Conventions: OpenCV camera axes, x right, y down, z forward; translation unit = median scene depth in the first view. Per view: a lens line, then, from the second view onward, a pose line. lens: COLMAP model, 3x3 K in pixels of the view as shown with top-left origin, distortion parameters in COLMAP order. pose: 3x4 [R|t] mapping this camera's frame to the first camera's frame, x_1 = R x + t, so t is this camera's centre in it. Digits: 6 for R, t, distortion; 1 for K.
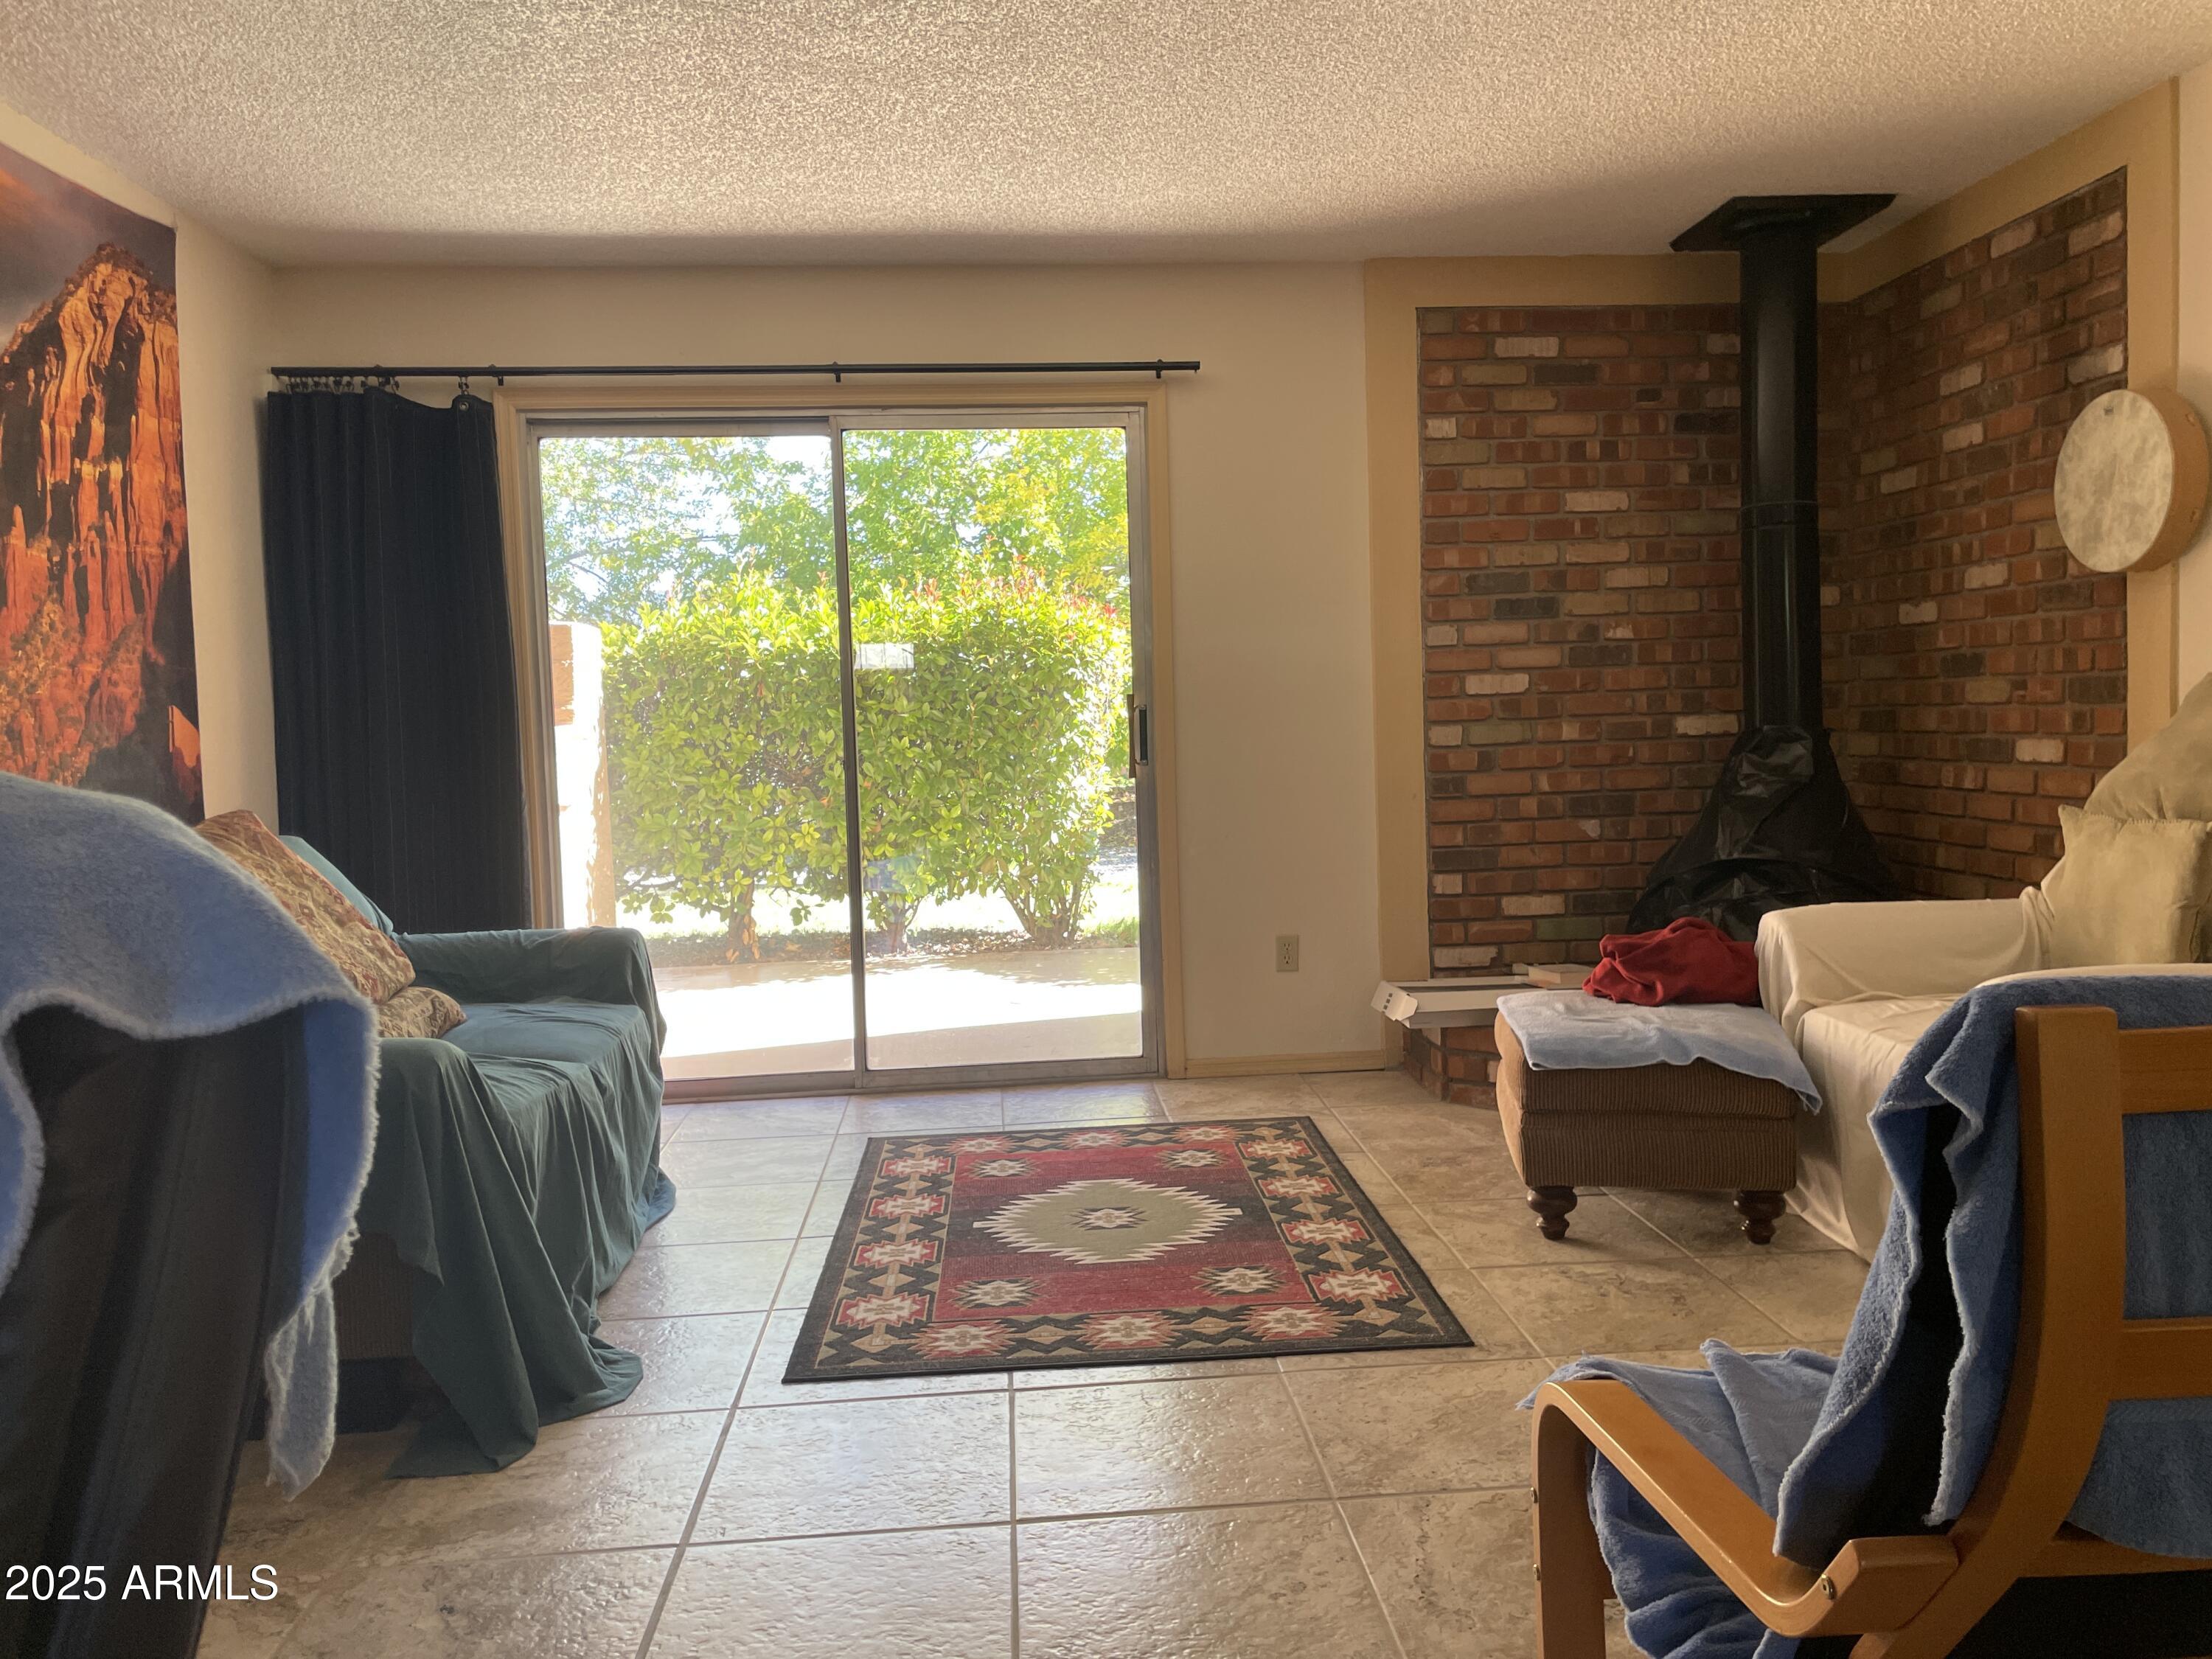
lens RADIAL K [[1705.9, 0, 1113.8], [0, 1705.9, 817.3], [0, 0, 1]] dist [0.003907, -0.001328]
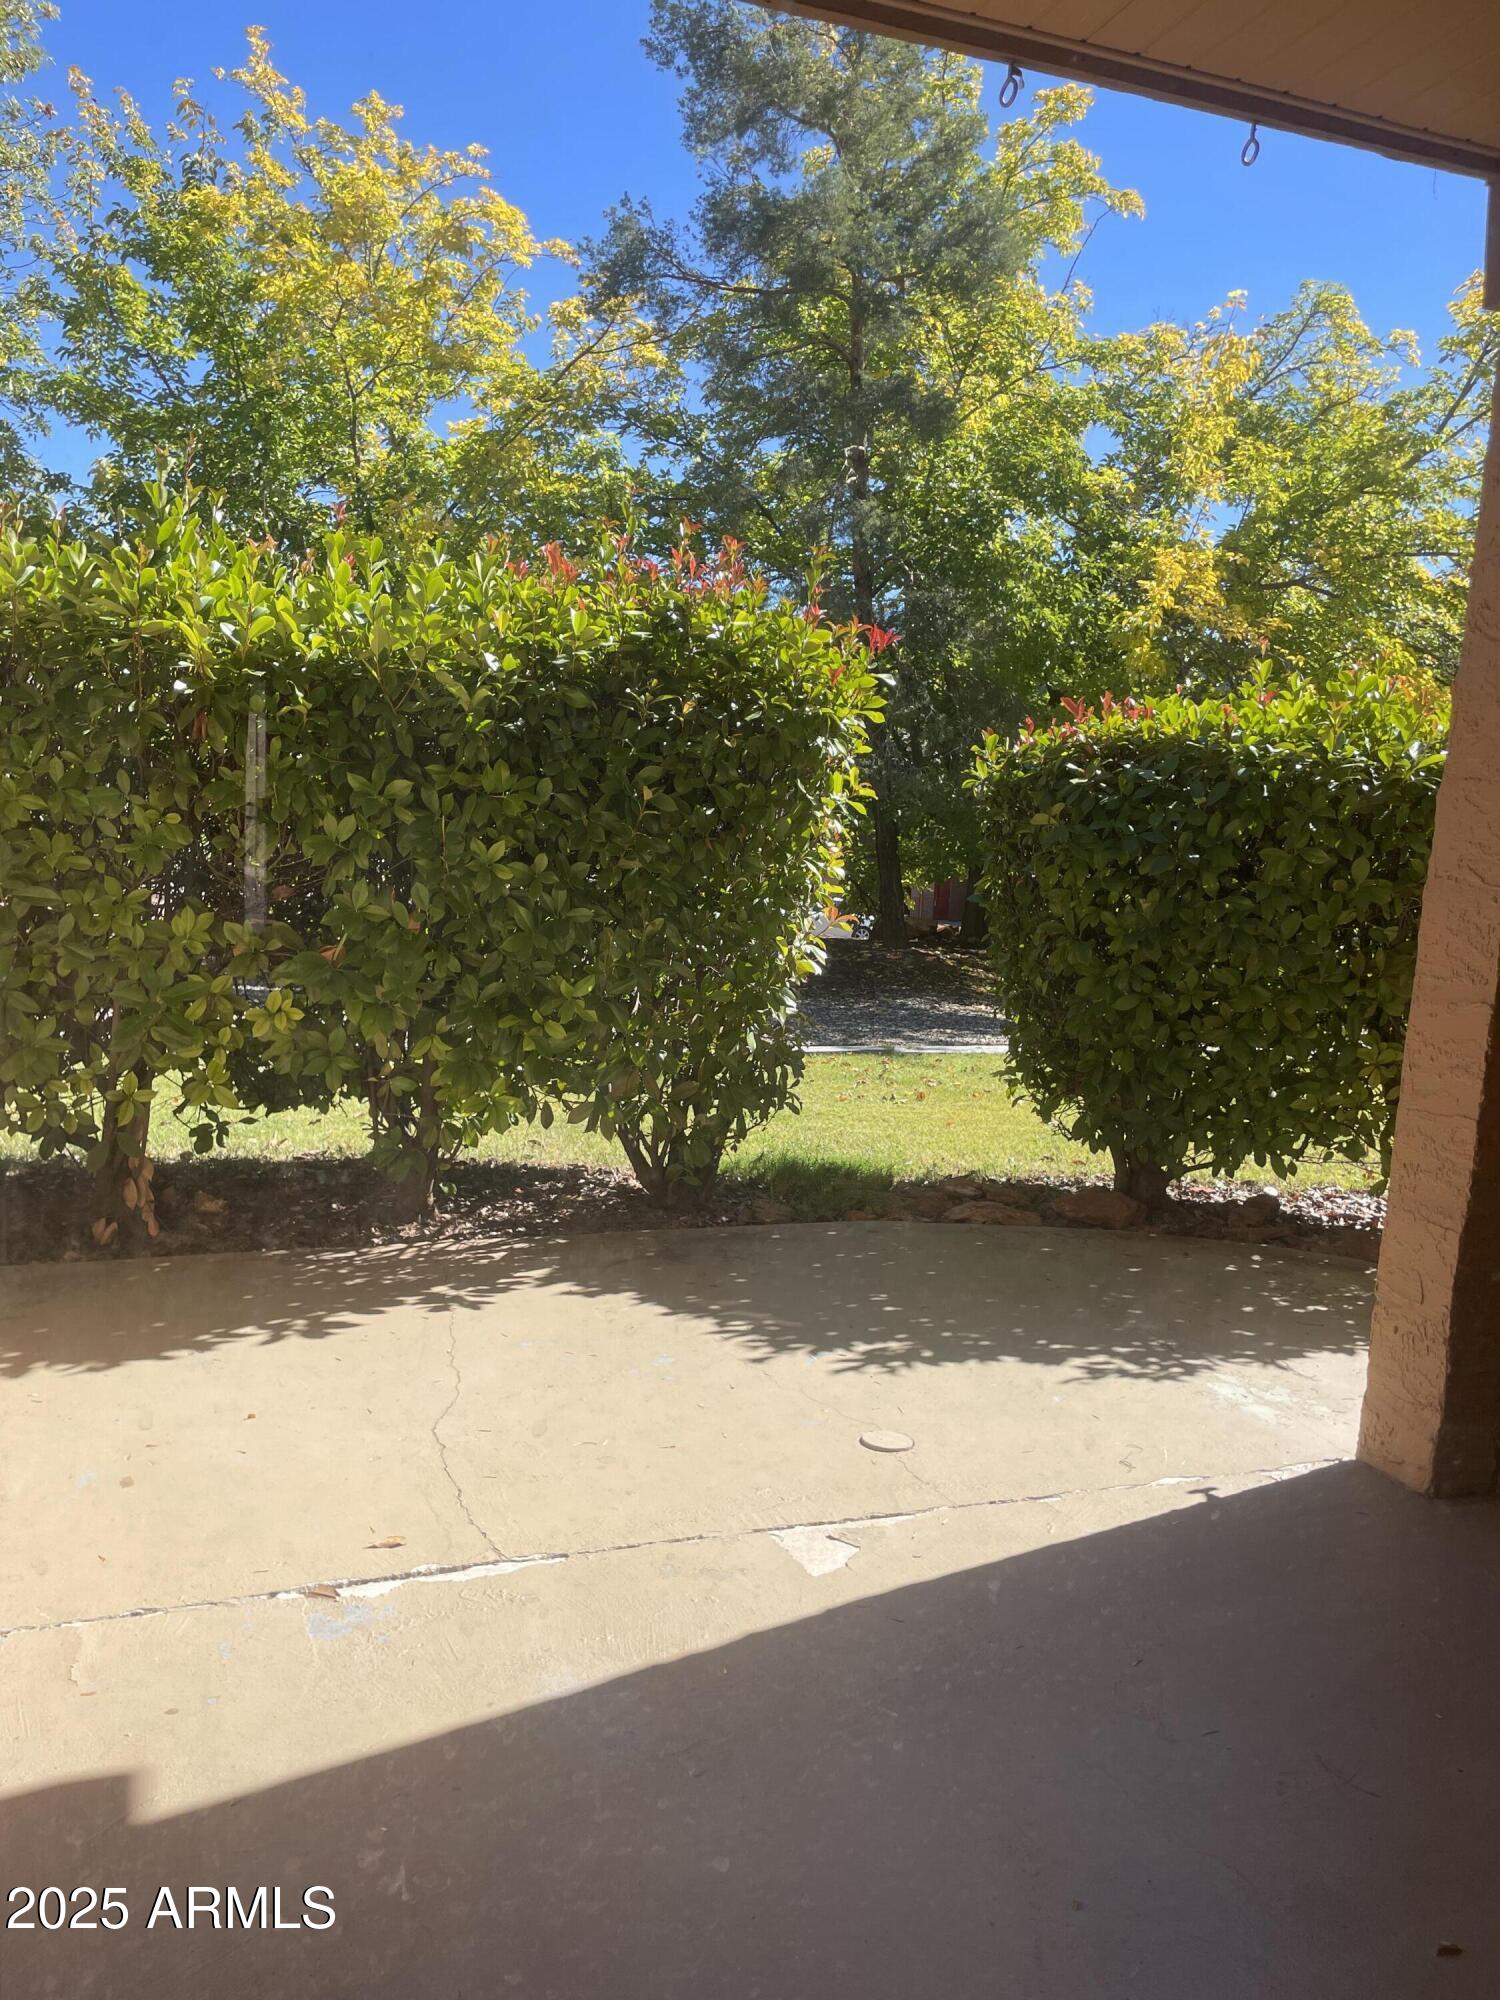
lens RADIAL K [[1542.4, 0, 742.1], [0, 1542.4, 1015.0], [0, 0, 1]] dist [0.003907, -0.001328]
pose [[0.961062, 0.041584, 0.273186, -0.175694], [-0.056533, 0.997290, 0.047074, -0.019839], [-0.270489, -0.060685, 0.960809, 0.517843]]
